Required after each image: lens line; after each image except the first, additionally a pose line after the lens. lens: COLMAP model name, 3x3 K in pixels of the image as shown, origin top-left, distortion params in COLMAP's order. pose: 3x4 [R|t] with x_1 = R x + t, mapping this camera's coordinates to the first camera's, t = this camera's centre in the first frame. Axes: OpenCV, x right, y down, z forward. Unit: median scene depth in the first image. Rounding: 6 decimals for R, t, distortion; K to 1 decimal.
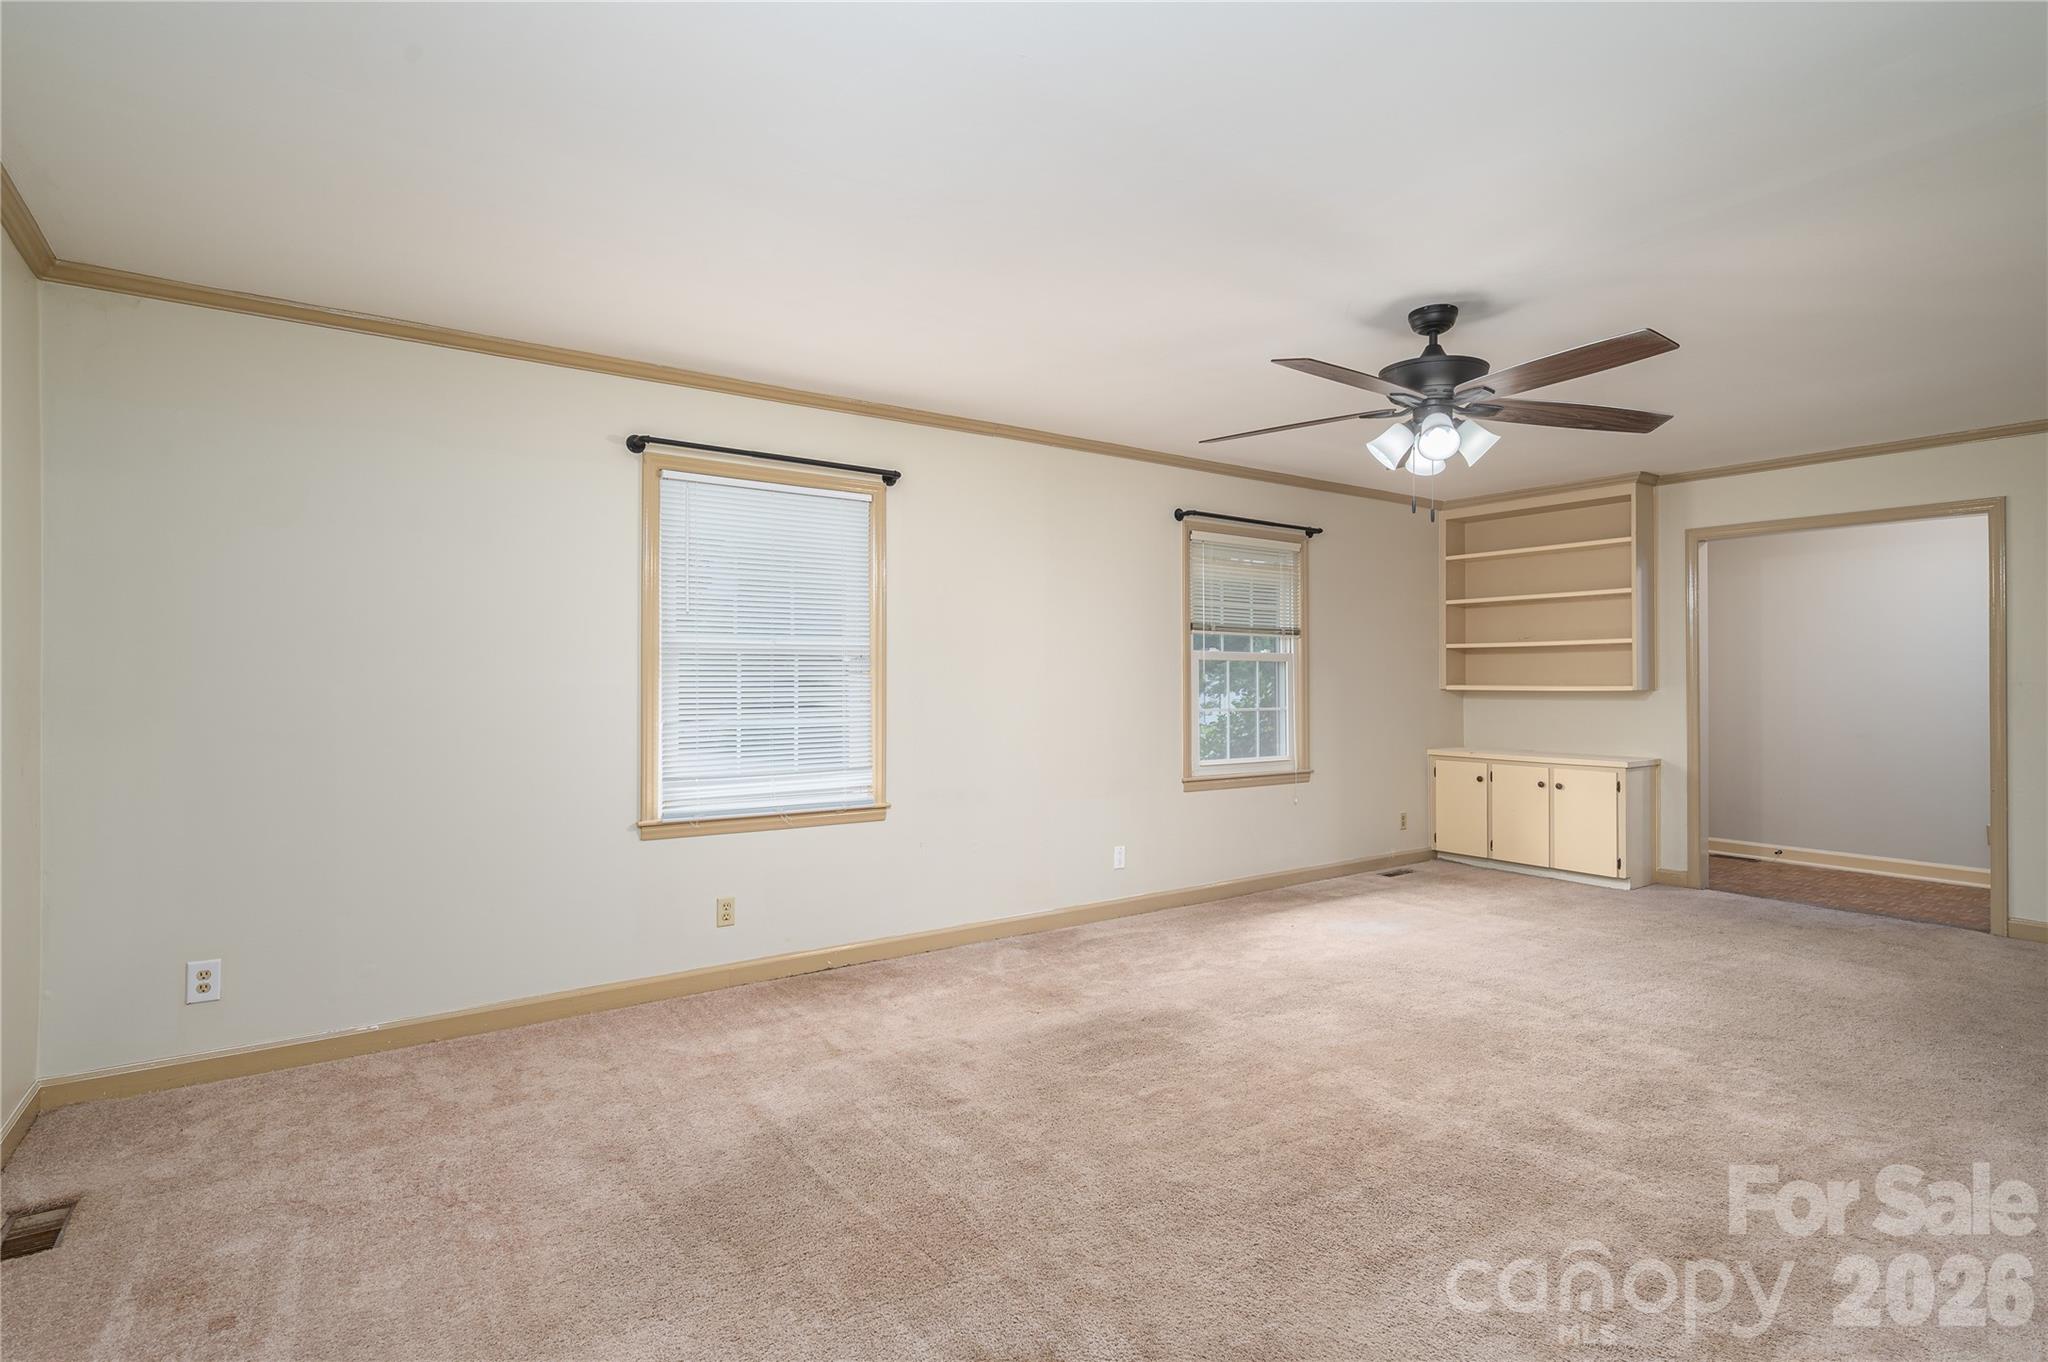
lens RADIAL K [[998.1, 0, 1024.0], [0, 998.1, 681.0], [0, 0, 1]] dist [-0.000801, -0.000290]
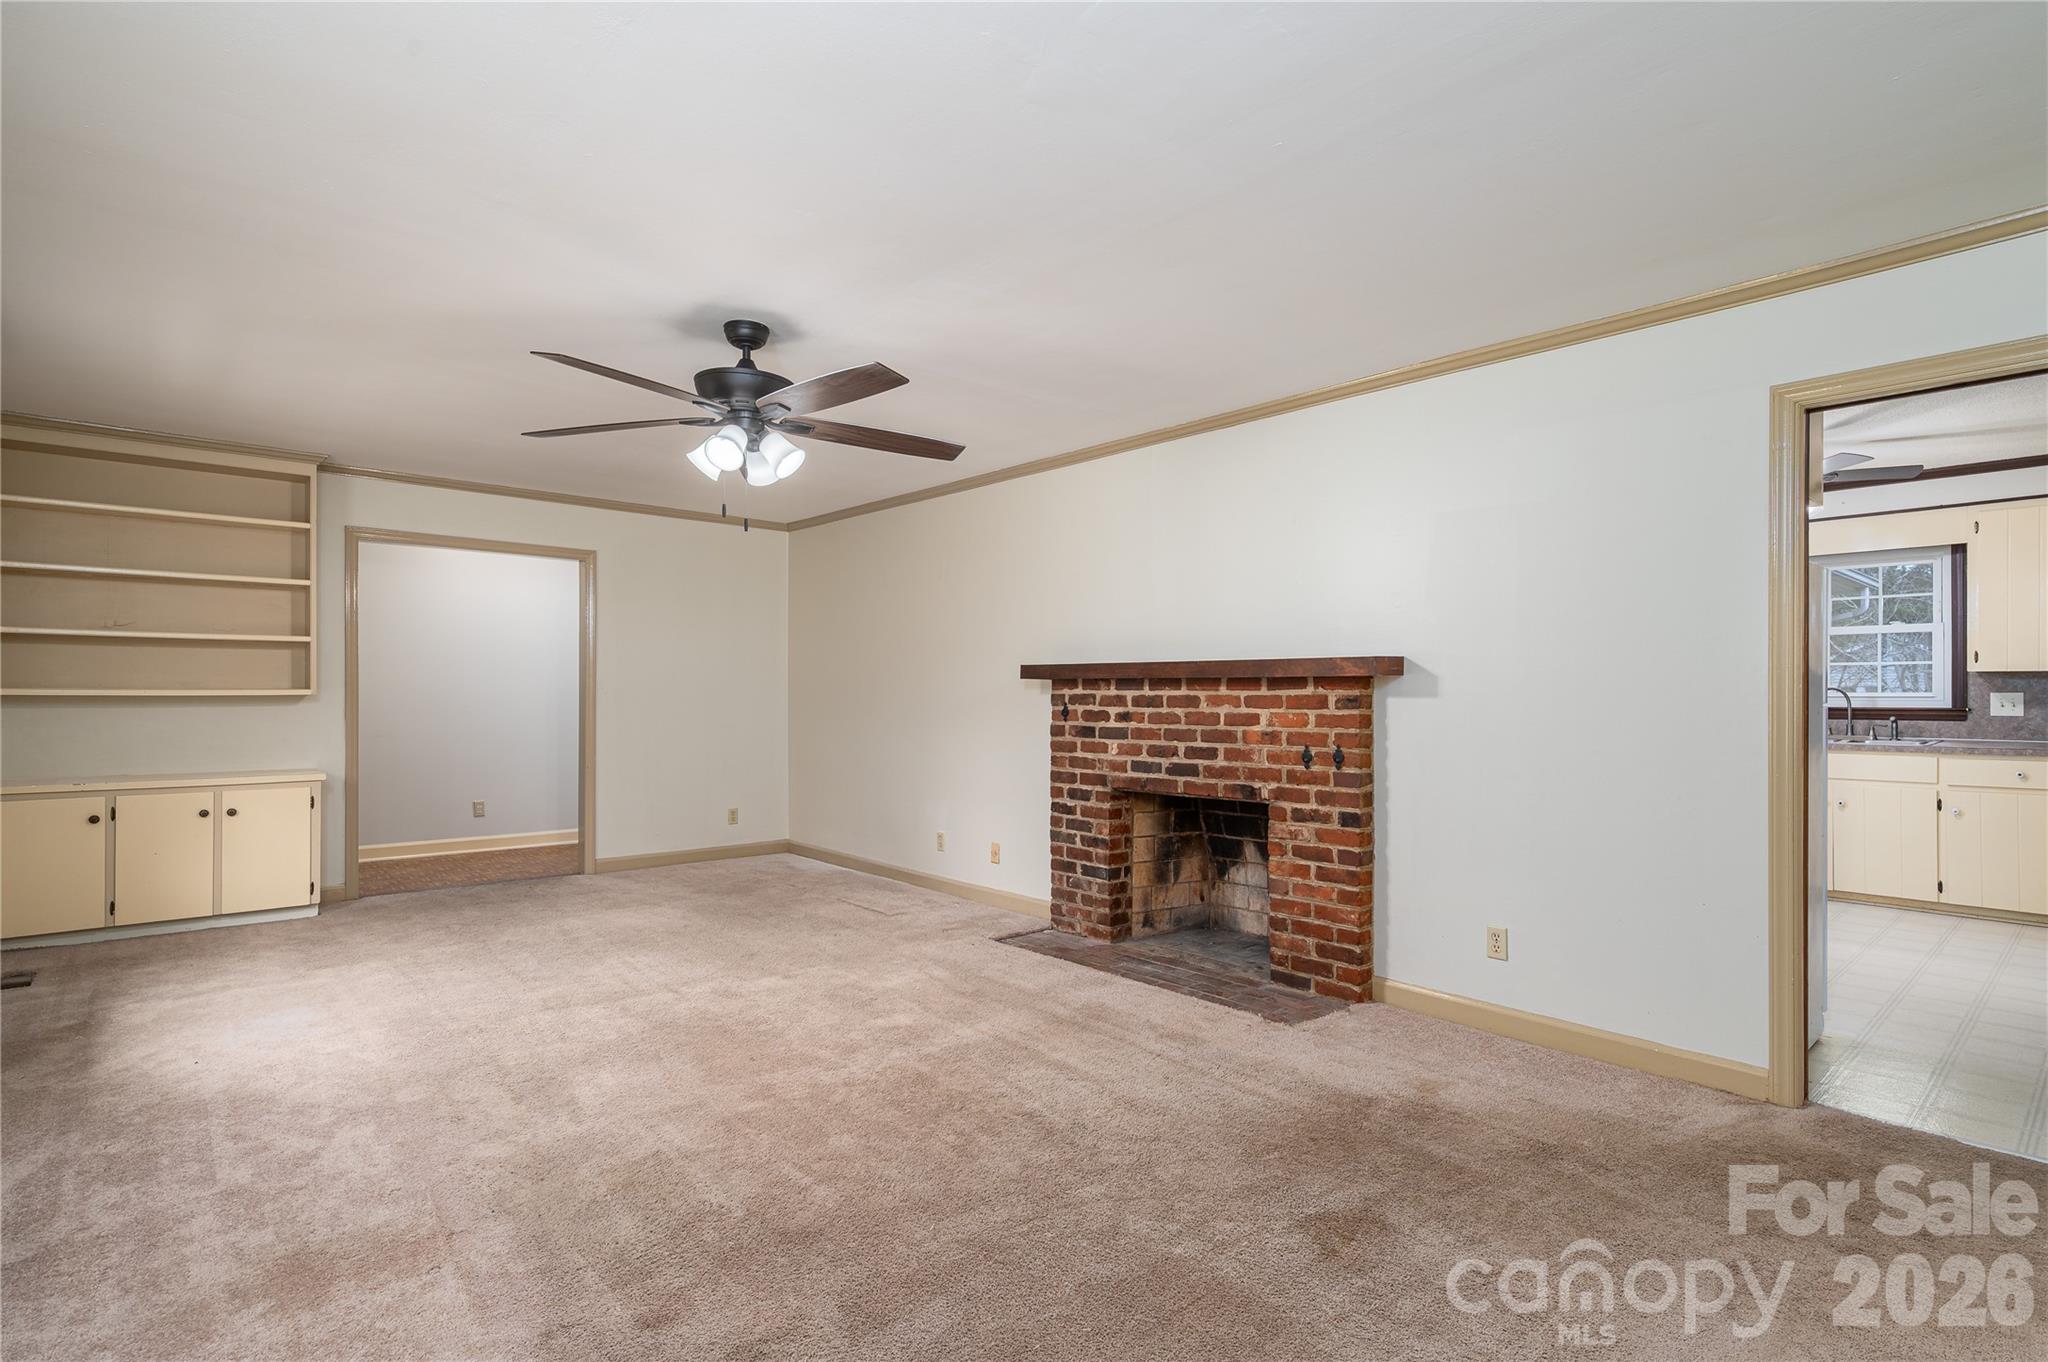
lens RADIAL K [[1010.9, 0, 1024.0], [0, 1010.9, 681.0], [0, 0, 1]] dist [0.001253, 0.000355]
pose [[-0.096950, 0.009764, 0.995241, -0.547919], [-0.004115, 0.999939, -0.010211, 0.005907], [-0.995281, -0.005085, -0.096904, 0.676252]]
